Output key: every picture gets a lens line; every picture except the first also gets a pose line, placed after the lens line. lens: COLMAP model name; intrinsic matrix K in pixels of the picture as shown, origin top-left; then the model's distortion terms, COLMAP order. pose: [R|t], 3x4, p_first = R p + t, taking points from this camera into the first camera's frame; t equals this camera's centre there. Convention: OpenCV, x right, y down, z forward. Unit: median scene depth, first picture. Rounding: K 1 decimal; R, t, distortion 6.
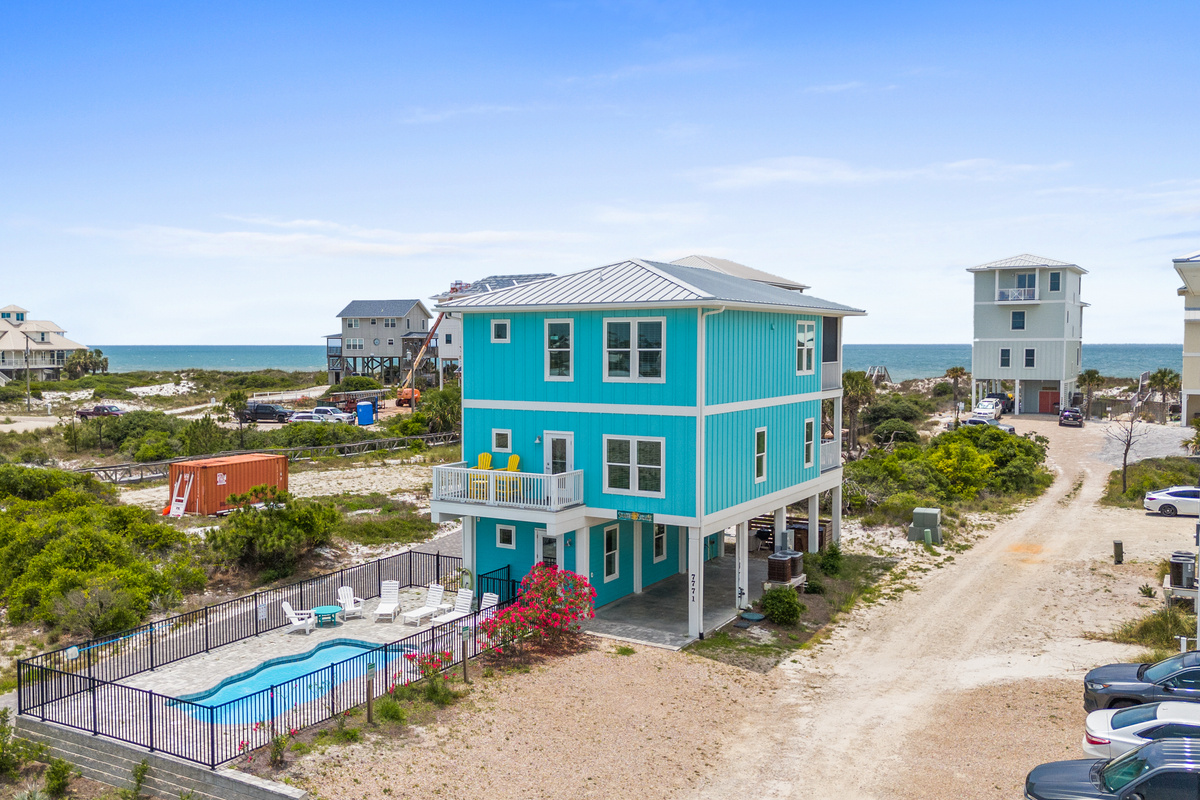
lens RADIAL K [[1077.7, 0, 519.3], [0, 1077.7, 397.3], [0, 0, 1]] dist [0.091711, -0.136751]
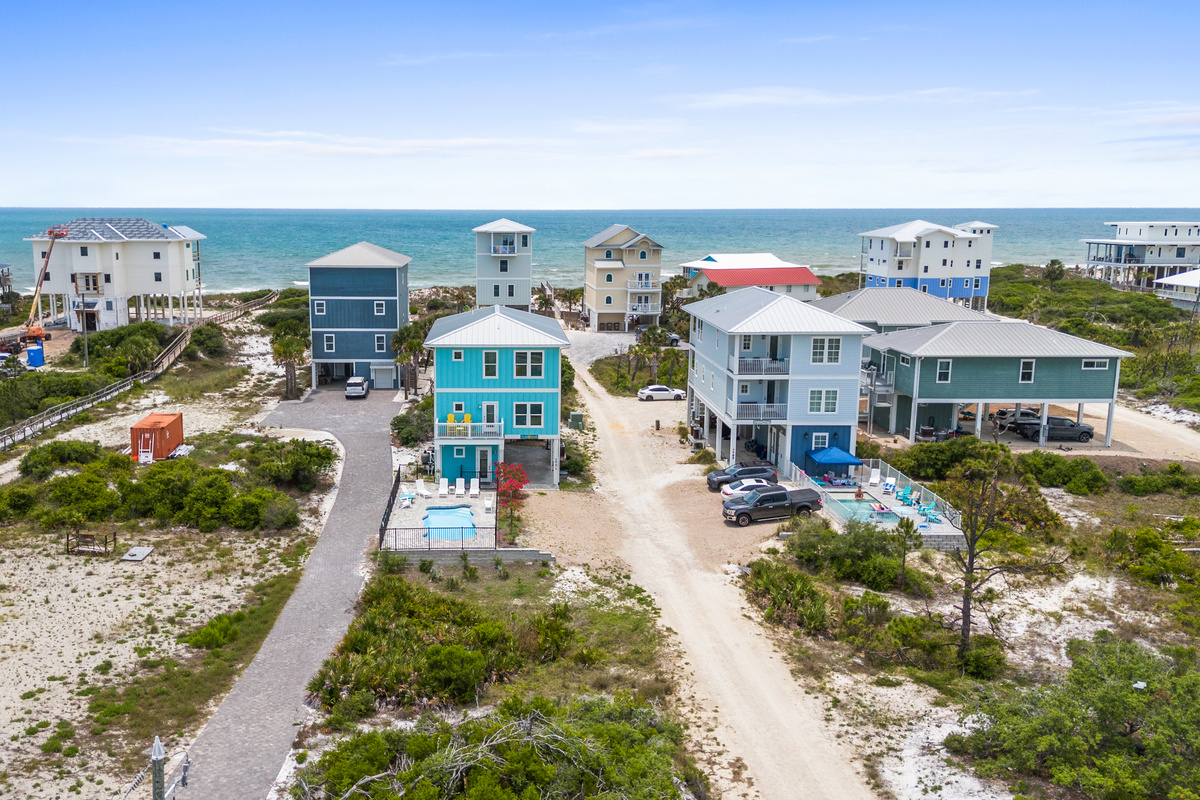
lens RADIAL K [[1077.7, 0, 519.3], [0, 1077.7, 397.3], [0, 0, 1]] dist [0.091711, -0.136751]
pose [[0.831315, -0.091812, 0.548166, -1.128180], [0.022301, 0.990978, 0.132158, -0.268266], [-0.555354, -0.097640, 0.825862, -0.840641]]
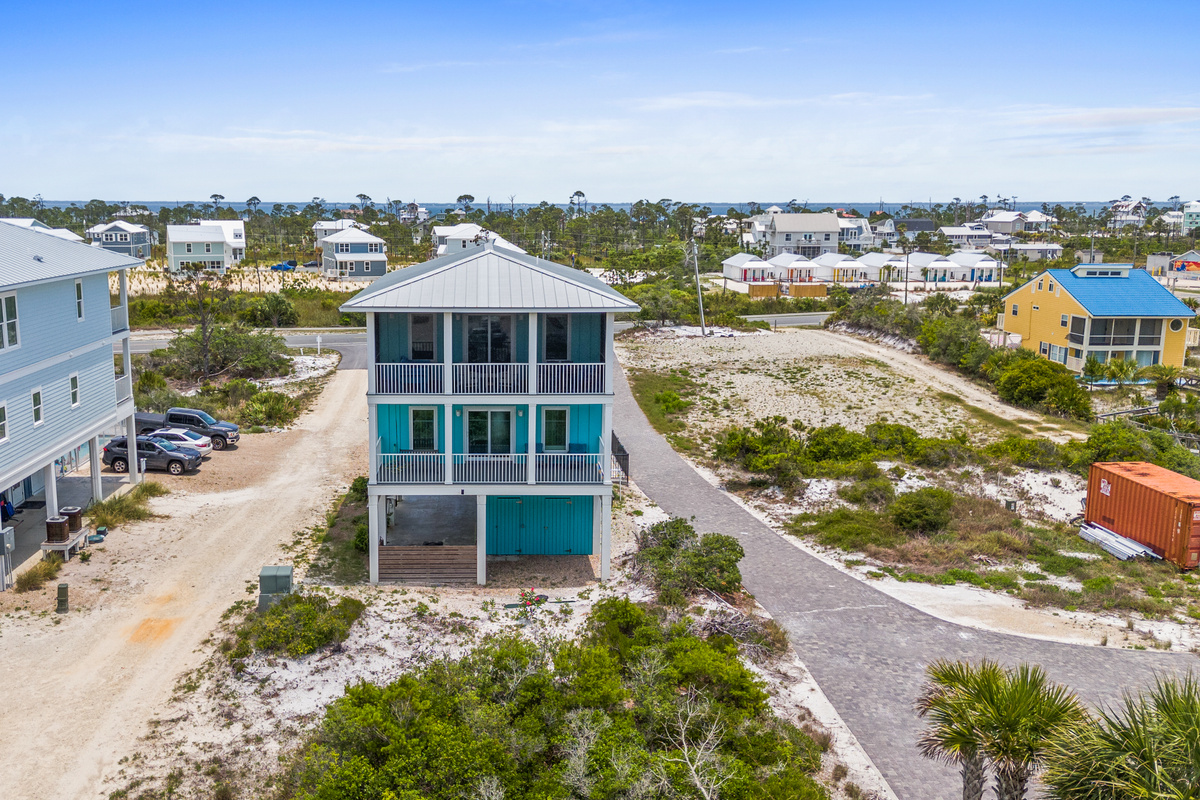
lens RADIAL K [[1077.7, 0, 519.3], [0, 1077.7, 397.3], [0, 0, 1]] dist [0.091711, -0.136751]
pose [[-0.827971, 0.091703, -0.553221, 0.881530], [-0.036957, 0.975470, 0.217008, -0.255936], [0.559551, 0.200122, -0.804272, 2.306843]]
